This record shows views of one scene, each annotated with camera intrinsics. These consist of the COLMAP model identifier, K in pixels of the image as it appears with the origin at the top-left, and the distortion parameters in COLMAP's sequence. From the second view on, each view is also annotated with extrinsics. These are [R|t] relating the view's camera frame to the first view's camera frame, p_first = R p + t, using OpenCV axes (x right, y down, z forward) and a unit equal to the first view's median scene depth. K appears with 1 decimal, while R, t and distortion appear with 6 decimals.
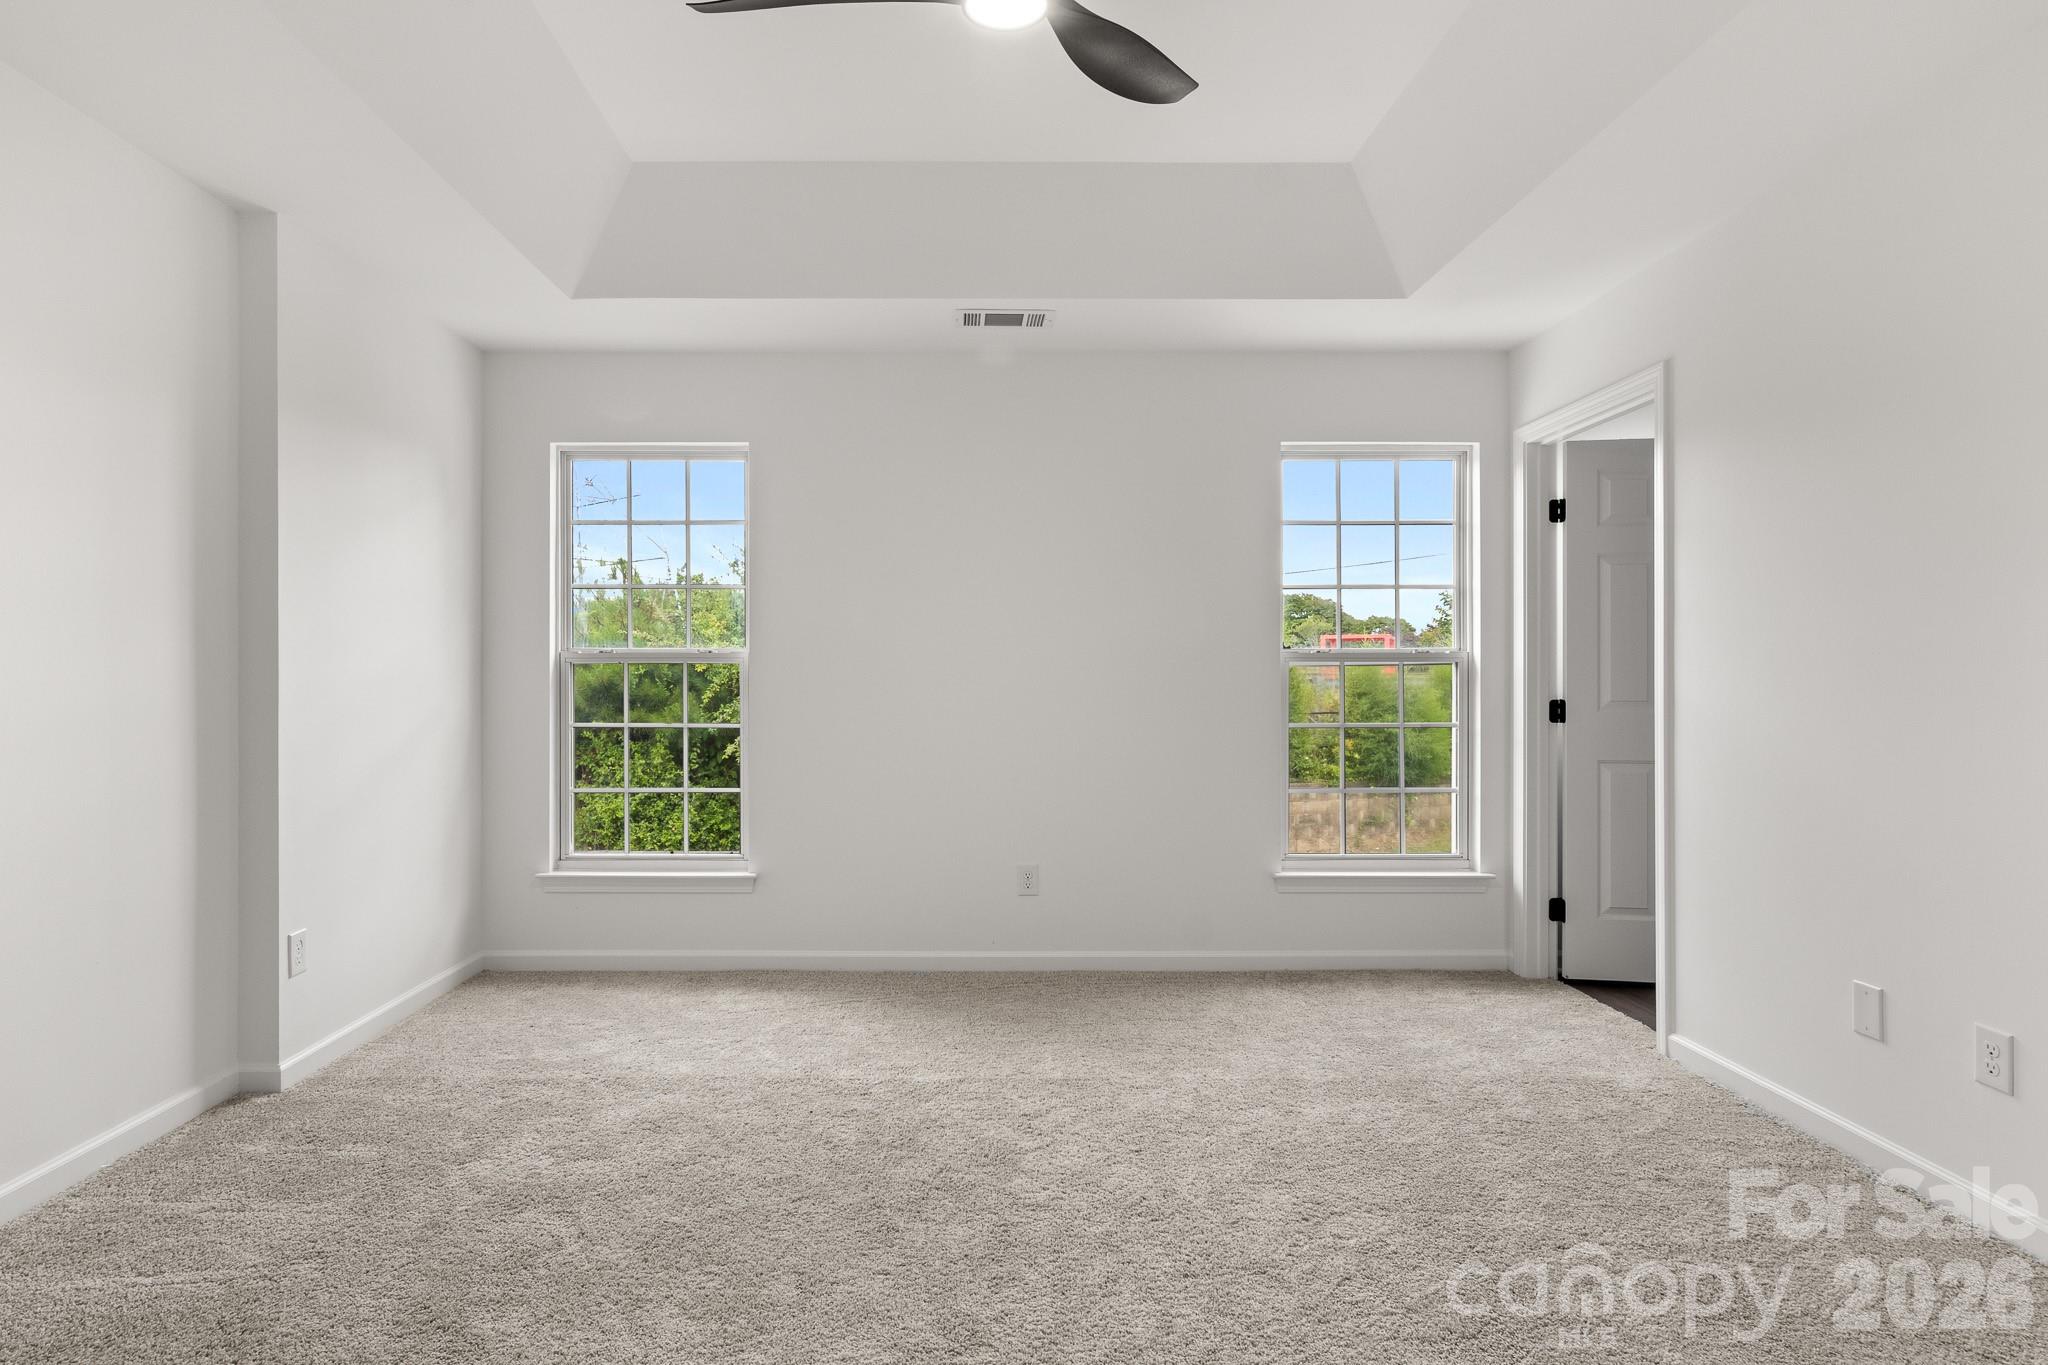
lens RADIAL K [[1065.3, 0, 1013.2], [0, 1065.3, 675.7], [0, 0, 1]] dist [-0.003635, -0.000544]
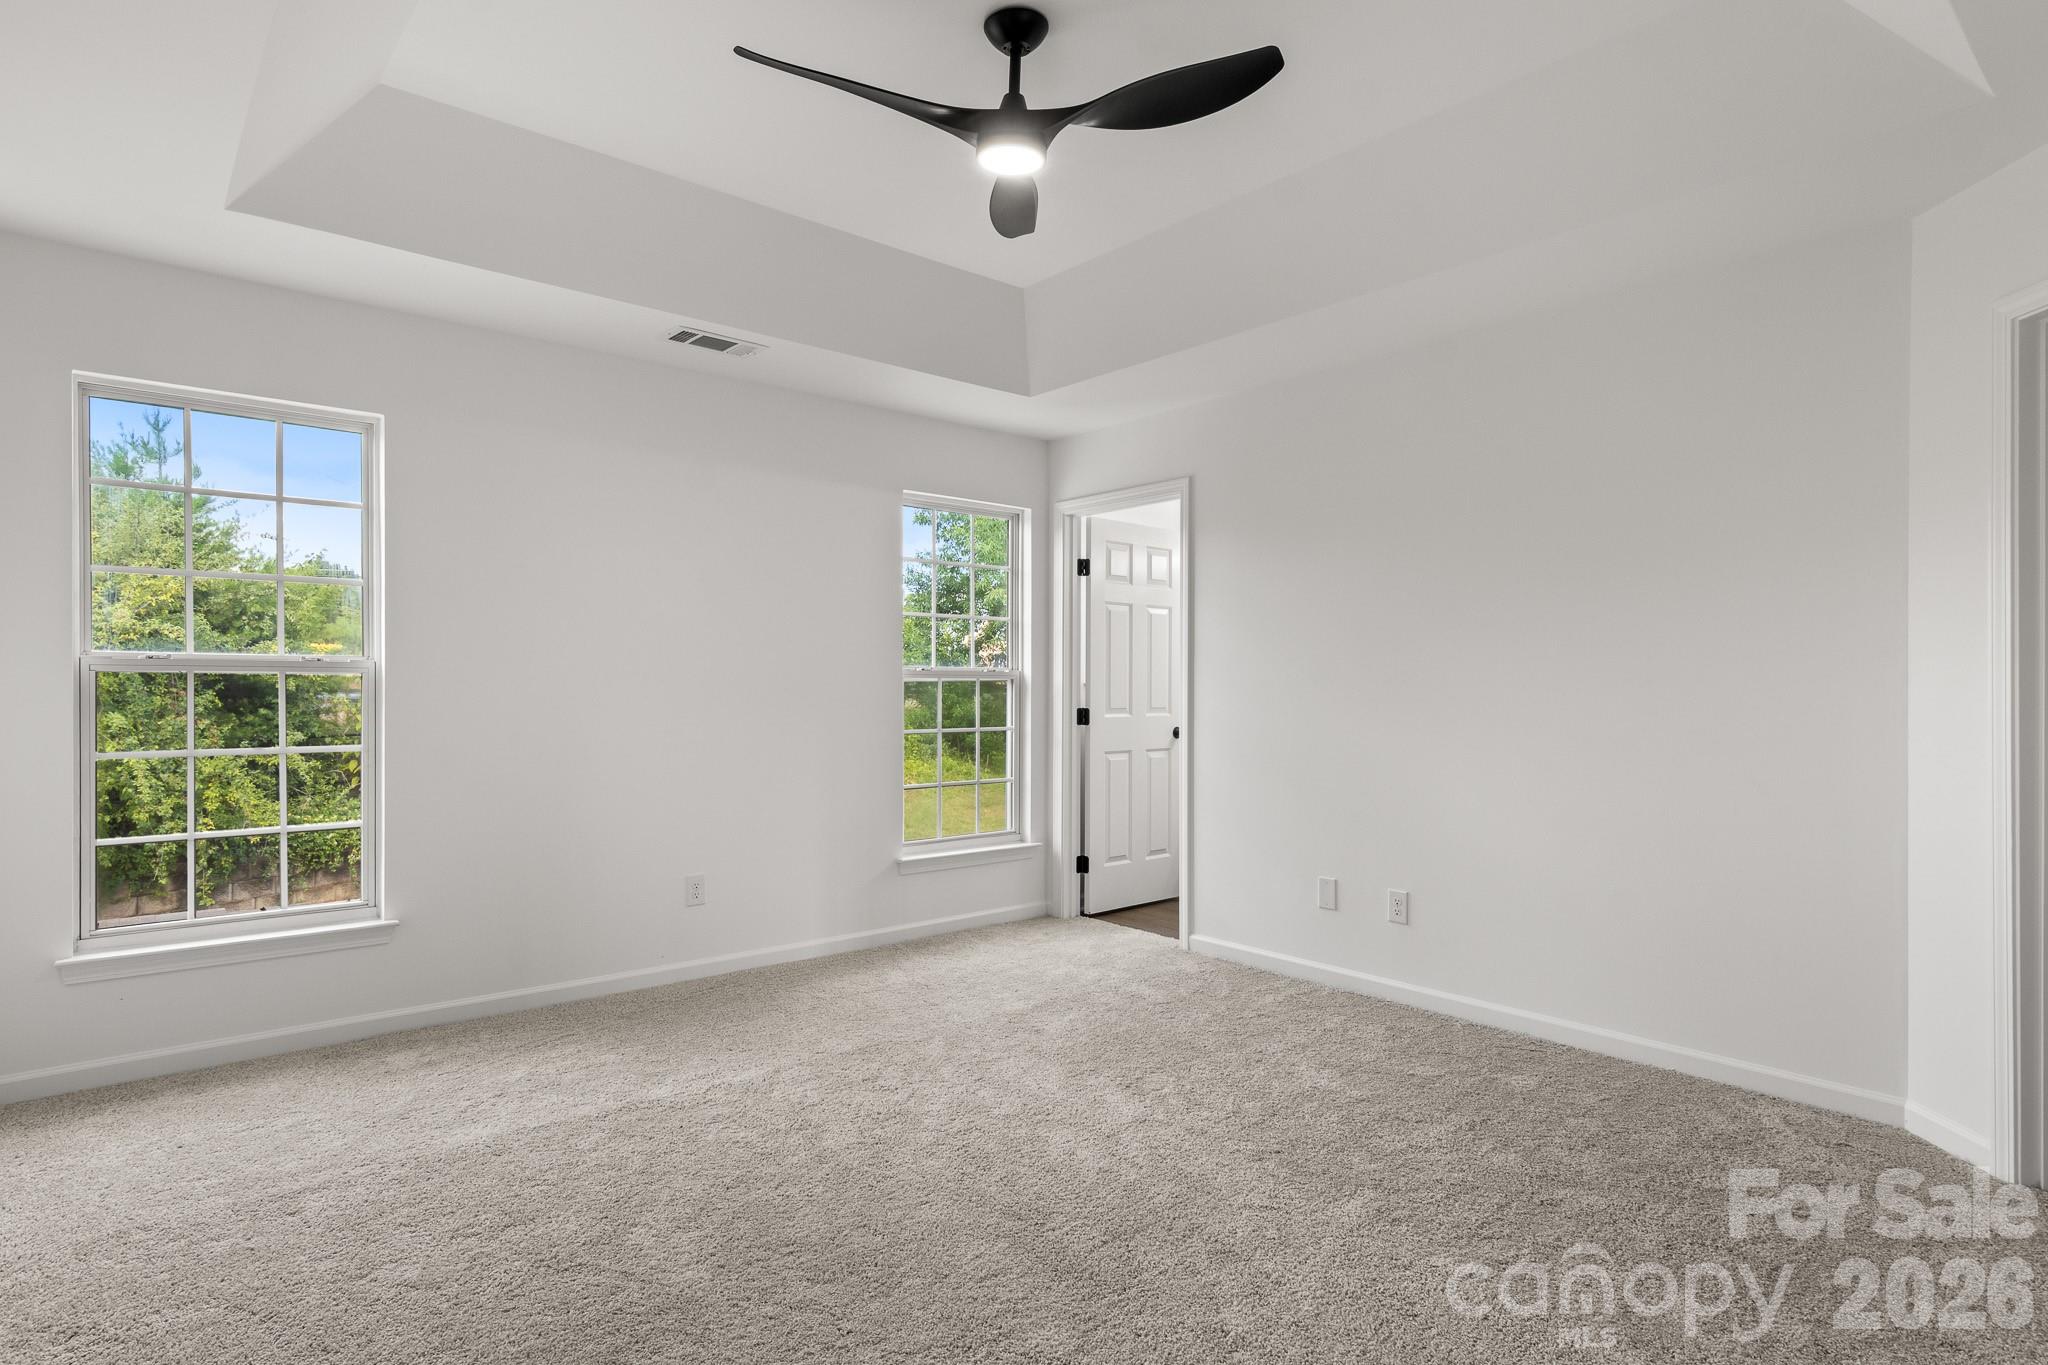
lens RADIAL K [[1064.6, 0, 1024.0], [0, 1064.6, 682.5], [0, 0, 1]] dist [0.001306, -0.000519]
pose [[0.766337, 0.005724, 0.642414, -0.442436], [-0.003934, 0.999983, -0.004217, -0.003792], [-0.642427, 0.000704, 0.766346, 0.019577]]
